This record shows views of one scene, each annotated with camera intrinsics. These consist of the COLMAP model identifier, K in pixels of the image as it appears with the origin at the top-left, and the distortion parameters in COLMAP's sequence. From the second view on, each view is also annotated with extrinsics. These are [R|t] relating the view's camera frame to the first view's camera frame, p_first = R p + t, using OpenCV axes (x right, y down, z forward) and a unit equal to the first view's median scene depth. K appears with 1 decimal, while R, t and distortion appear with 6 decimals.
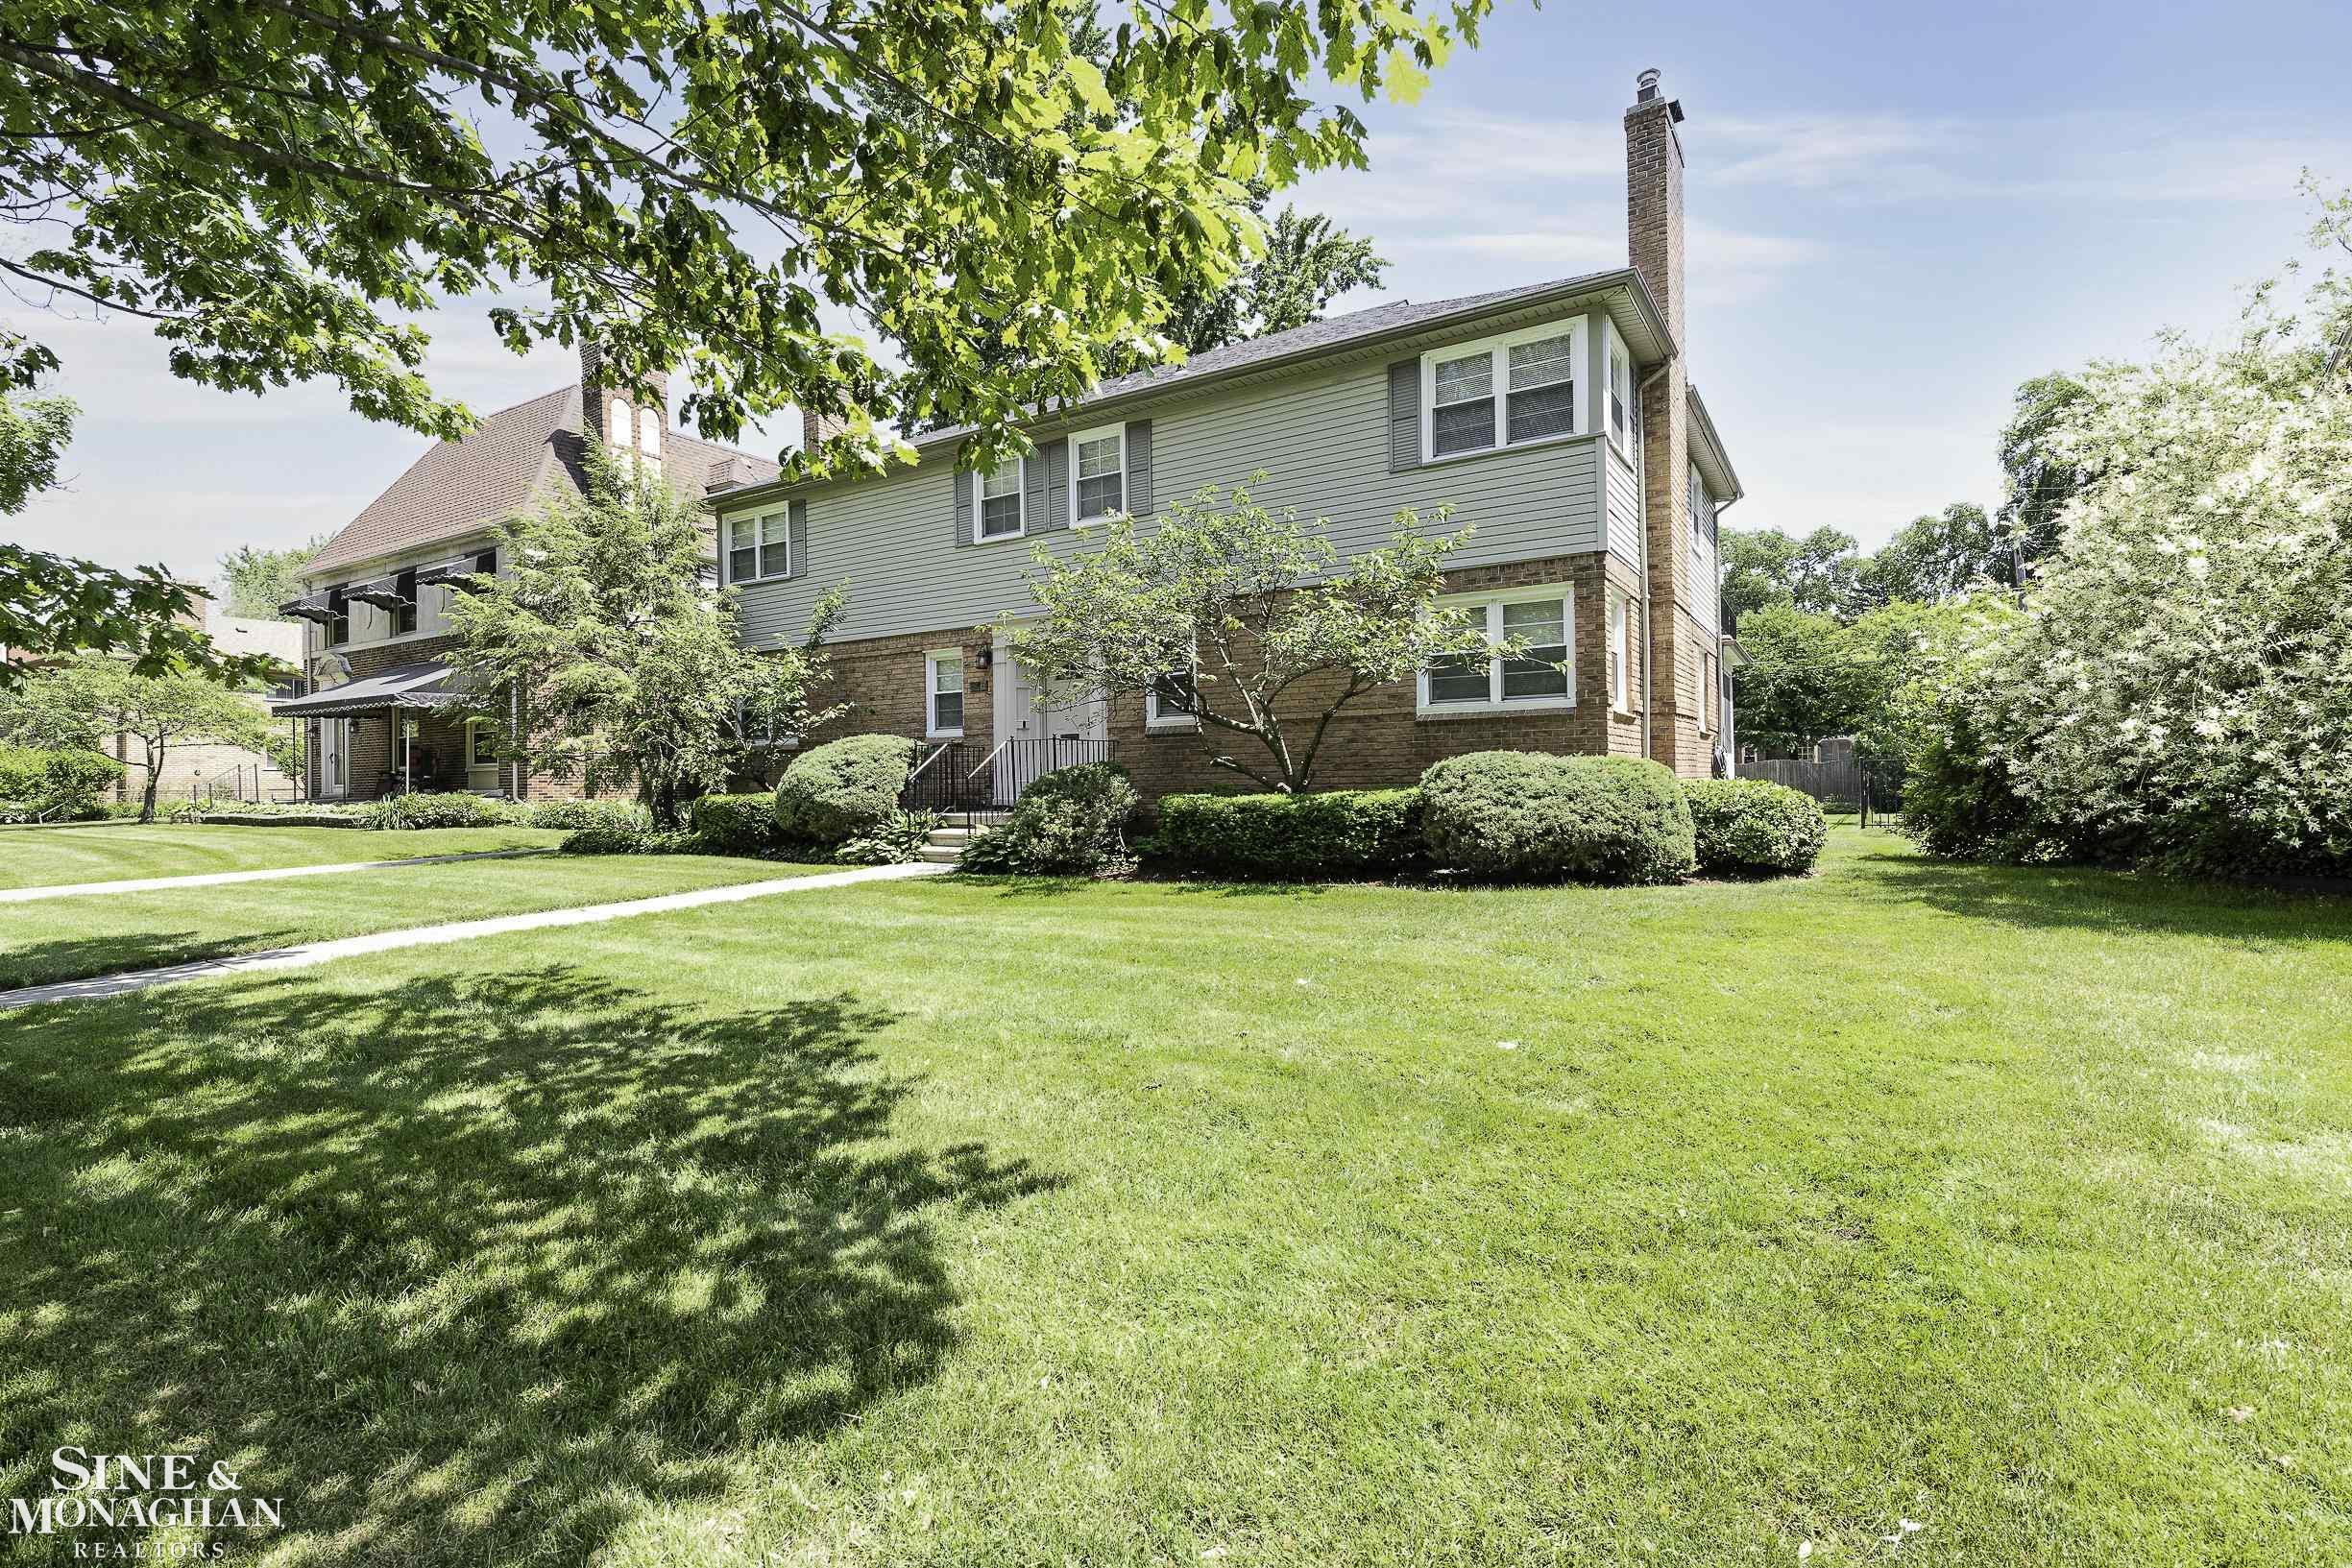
lens RADIAL K [[1073.6, 0, 1182.8], [0, 1073.6, 782.4], [0, 0, 1]] dist [-0.018543, -0.000058]
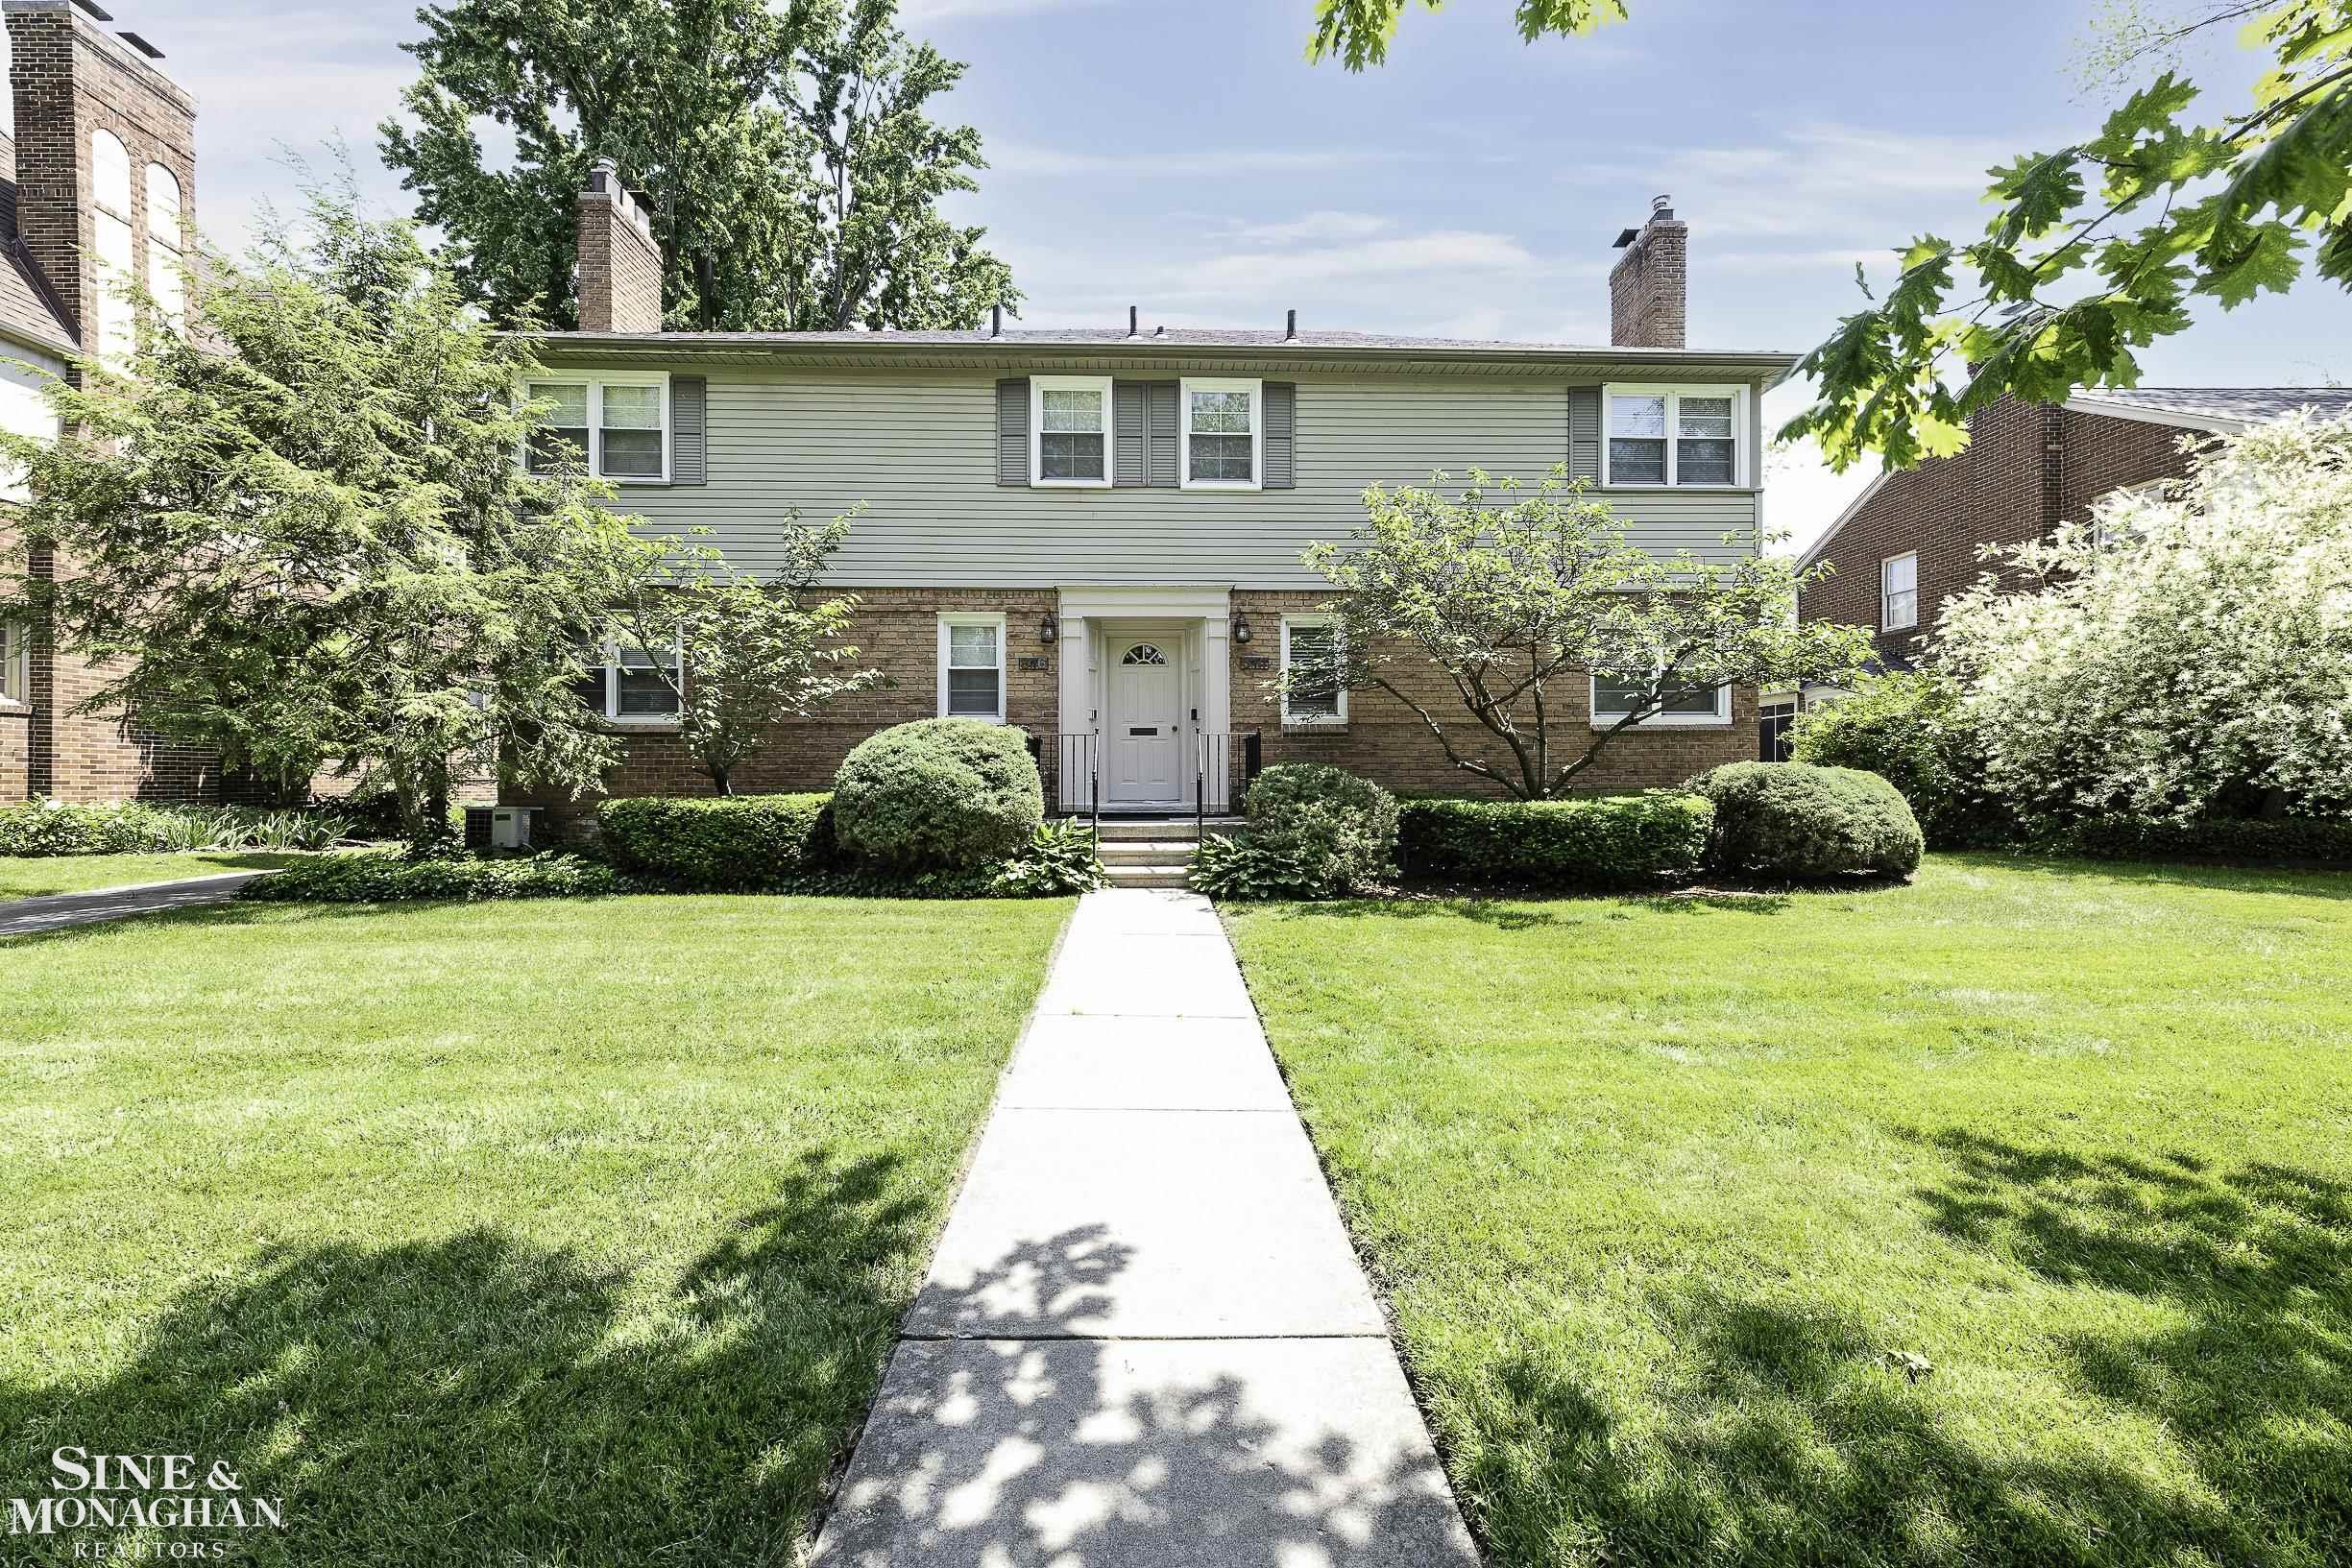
lens RADIAL K [[989.9, 0, 1179.9], [0, 989.9, 769.7], [0, 0, 1]] dist [-0.004620, -0.000549]
pose [[0.828642, 0.019485, 0.559440, -0.517882], [-0.009187, 0.999733, -0.021212, 0.003813], [-0.559704, 0.012437, 0.828599, 0.335286]]
